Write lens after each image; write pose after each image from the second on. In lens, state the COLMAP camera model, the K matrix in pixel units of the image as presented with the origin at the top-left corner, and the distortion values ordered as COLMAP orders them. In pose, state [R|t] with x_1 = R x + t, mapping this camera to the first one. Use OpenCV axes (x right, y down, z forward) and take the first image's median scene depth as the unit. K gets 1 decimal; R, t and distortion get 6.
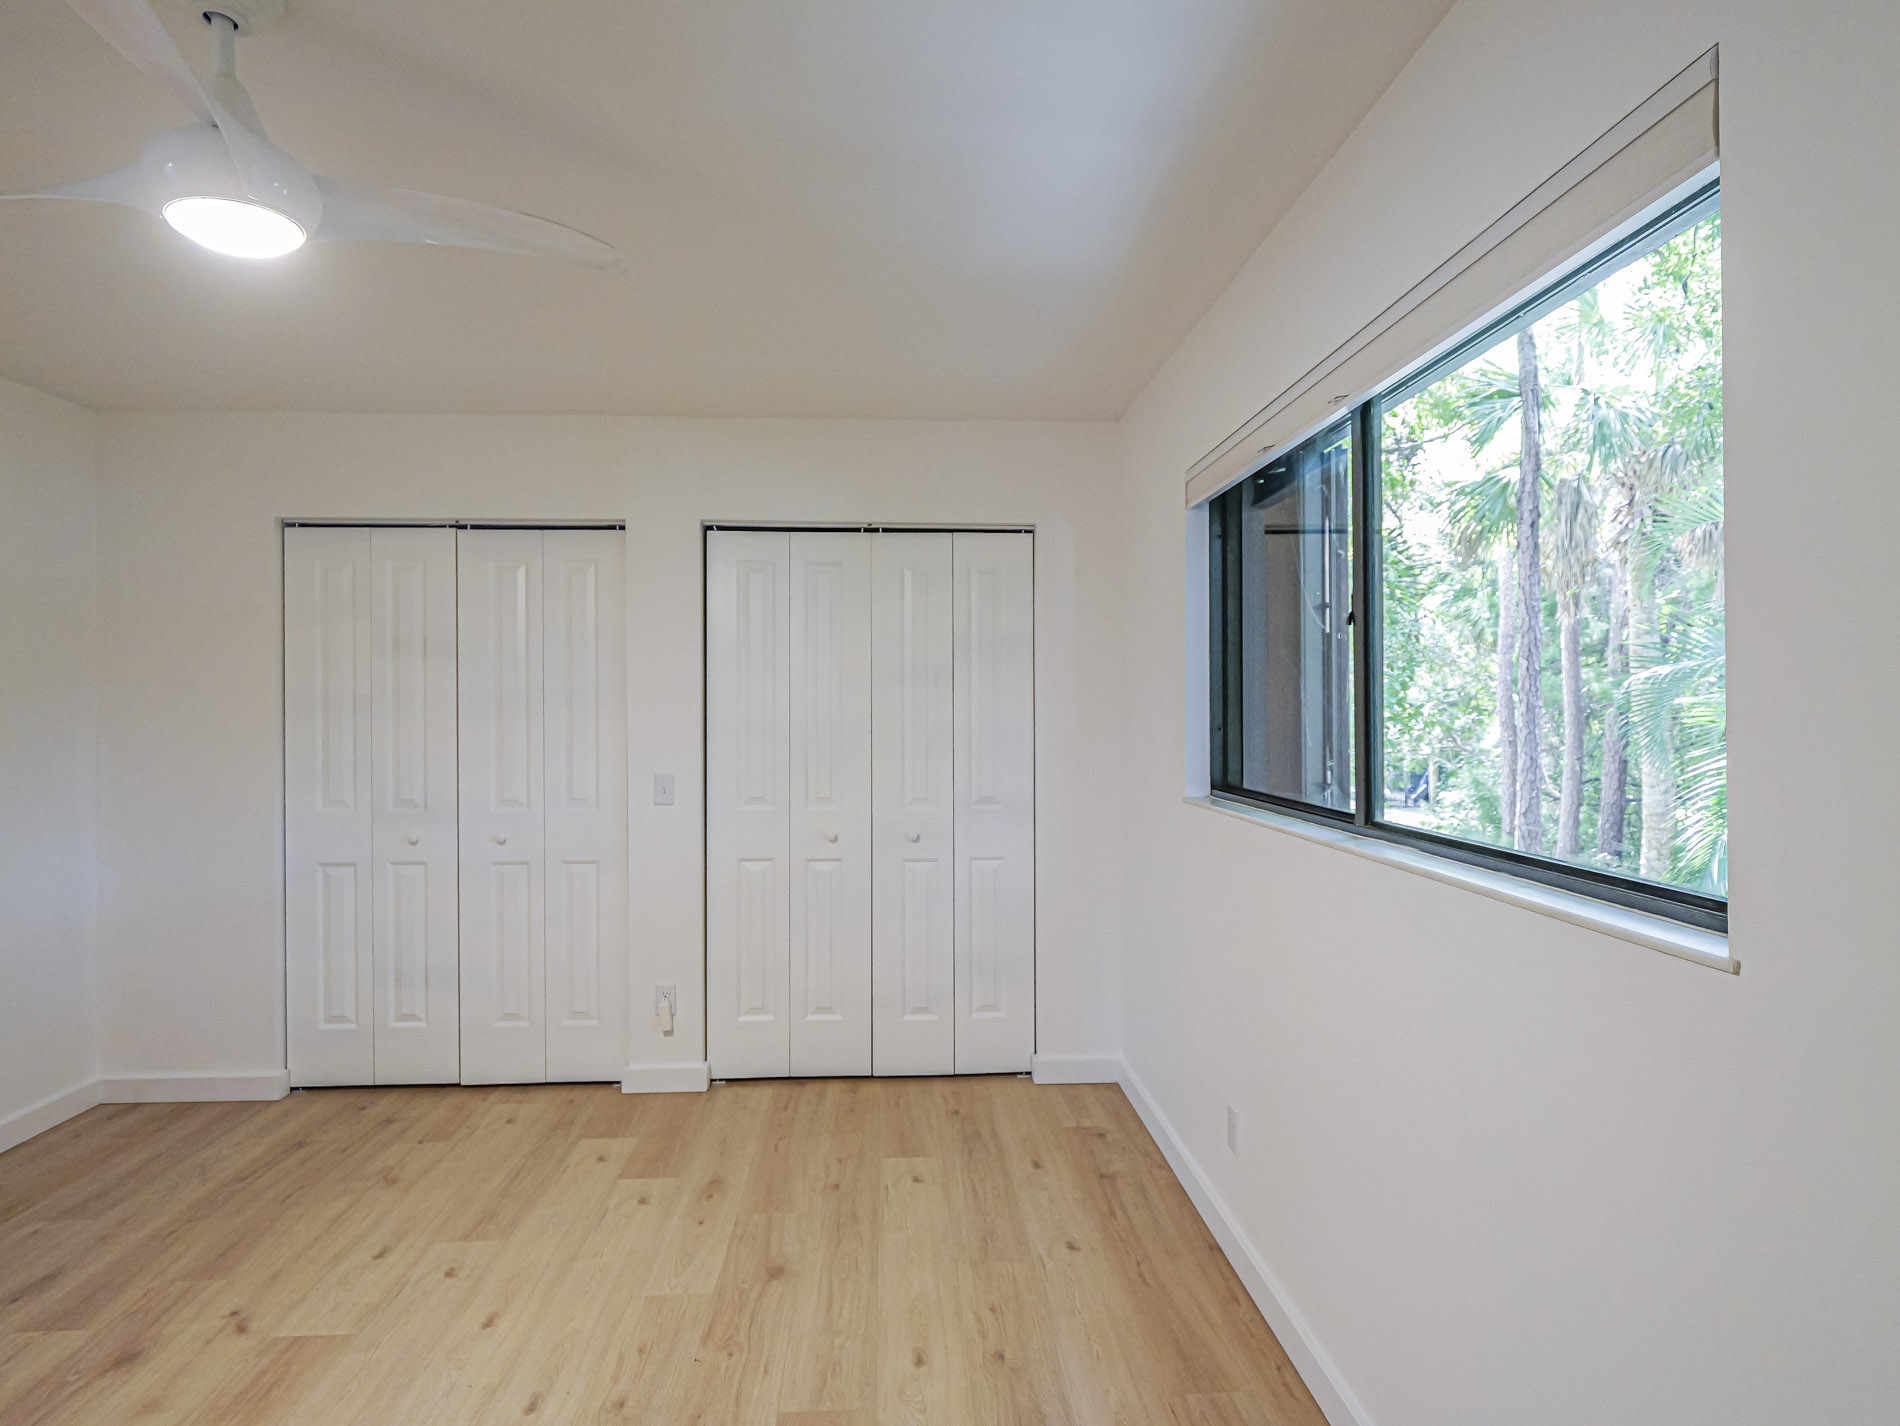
lens RADIAL K [[995.5, 0, 951.5], [0, 995.5, 742.8], [0, 0, 1]] dist [-0.004311, -0.000376]
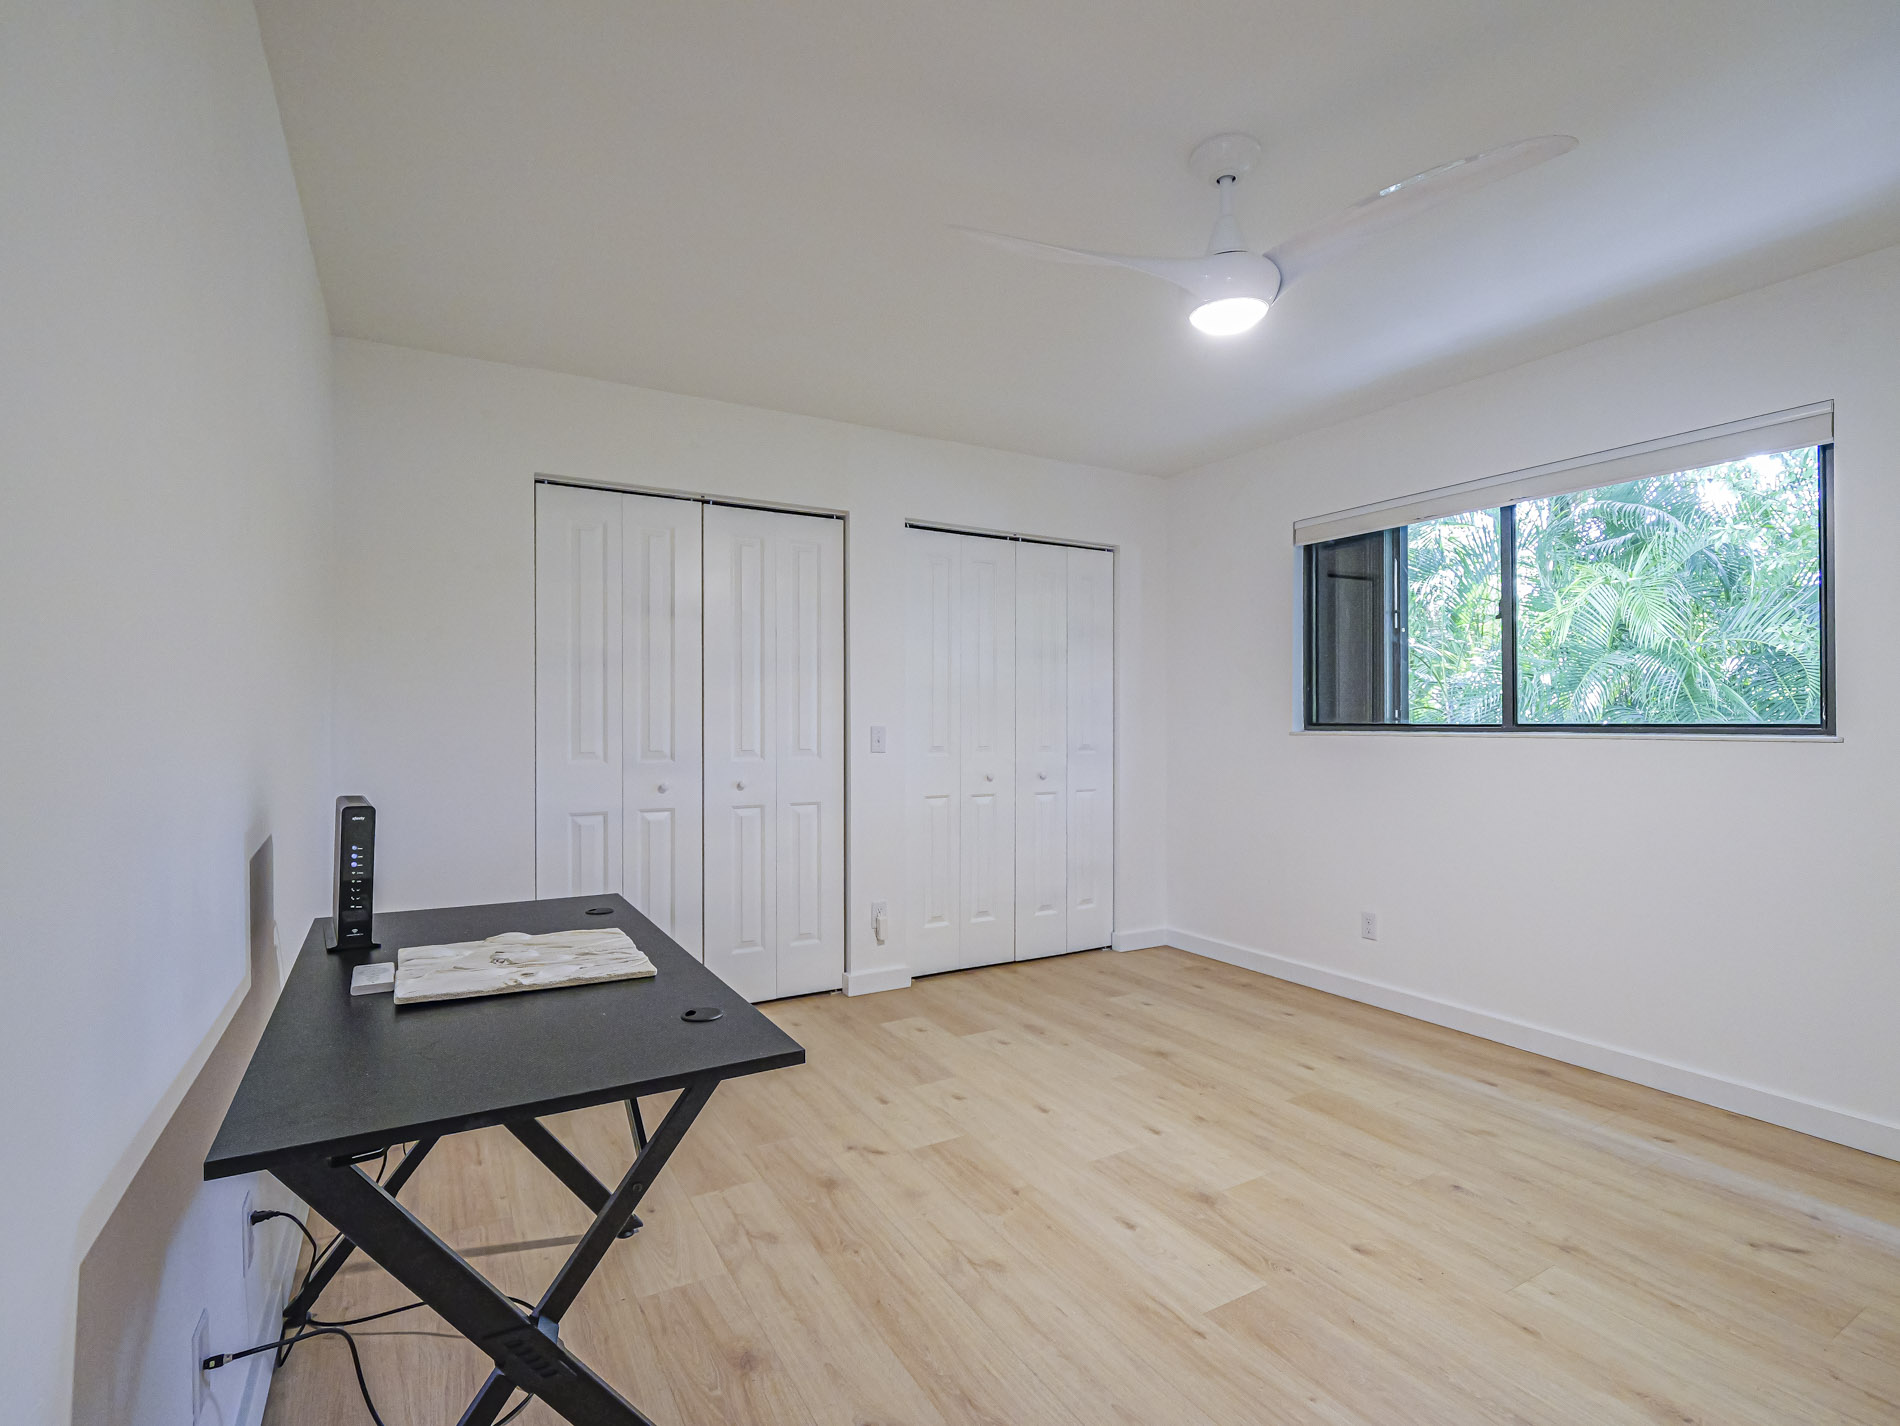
lens RADIAL K [[935.3, 0, 935.7], [0, 935.3, 757.2], [0, 0, 1]] dist [-0.005310, -0.000635]
pose [[0.888376, -0.014610, 0.458885, -0.799712], [0.013974, 0.999891, 0.004783, 0.068764], [-0.458905, 0.002163, 0.888483, -0.037261]]
